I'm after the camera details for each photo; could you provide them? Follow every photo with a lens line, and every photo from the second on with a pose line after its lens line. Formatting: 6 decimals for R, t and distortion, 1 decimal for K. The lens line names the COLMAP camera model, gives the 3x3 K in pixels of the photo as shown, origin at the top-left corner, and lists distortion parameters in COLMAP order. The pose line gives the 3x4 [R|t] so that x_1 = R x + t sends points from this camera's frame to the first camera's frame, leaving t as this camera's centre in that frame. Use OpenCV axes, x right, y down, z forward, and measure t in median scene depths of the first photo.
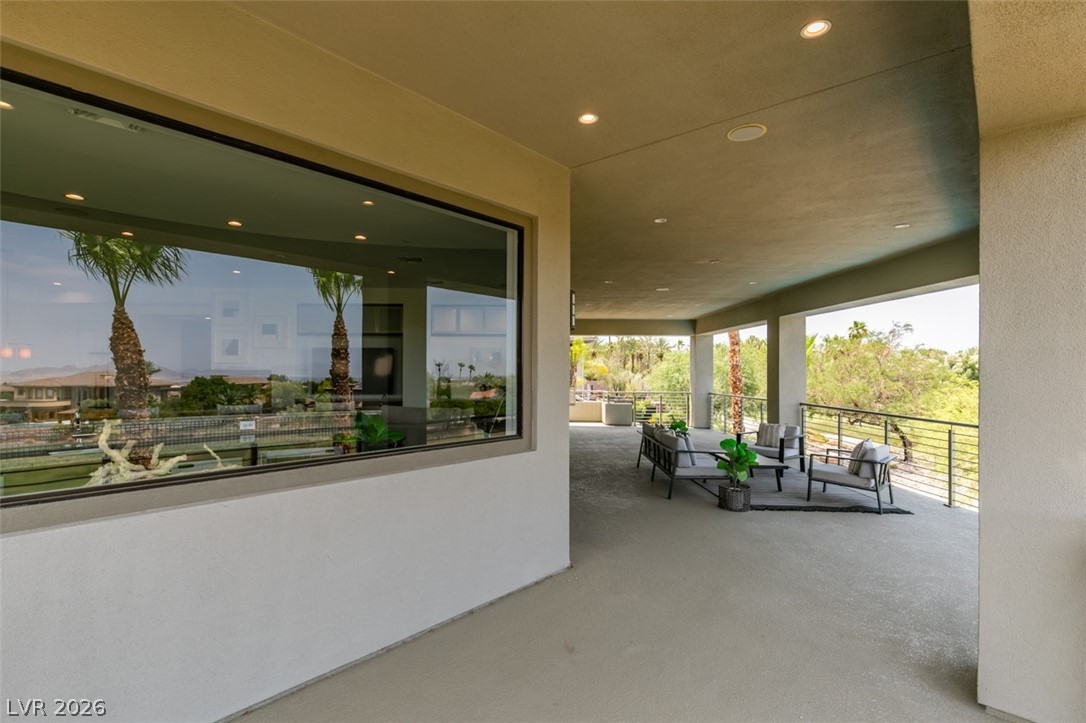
lens RADIAL K [[513.5, 0, 542.4], [0, 513.5, 366.7], [0, 0, 1]] dist [-0.000635, -0.000430]
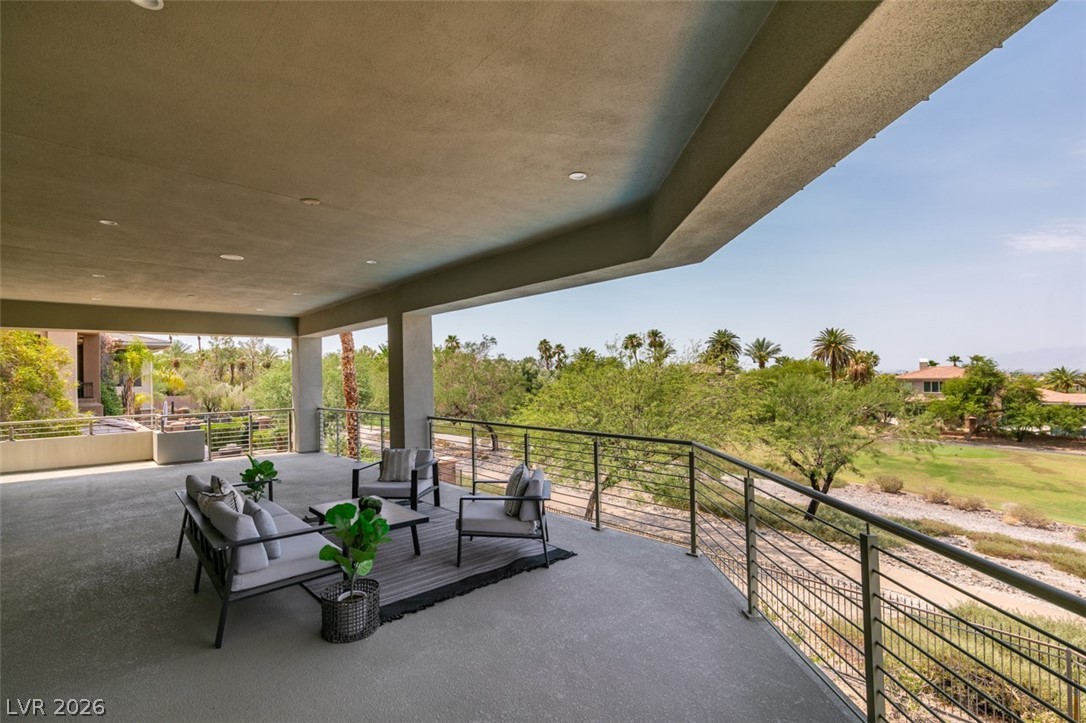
lens RADIAL K [[486.8, 0, 544.0], [0, 486.8, 372.3], [0, 0, 1]] dist [0.004504, 0.000239]
pose [[0.738582, -0.014223, 0.674013, 0.099330], [0.018561, 0.999827, 0.000760, 0.000347], [-0.673908, 0.011949, 0.738719, 0.263534]]
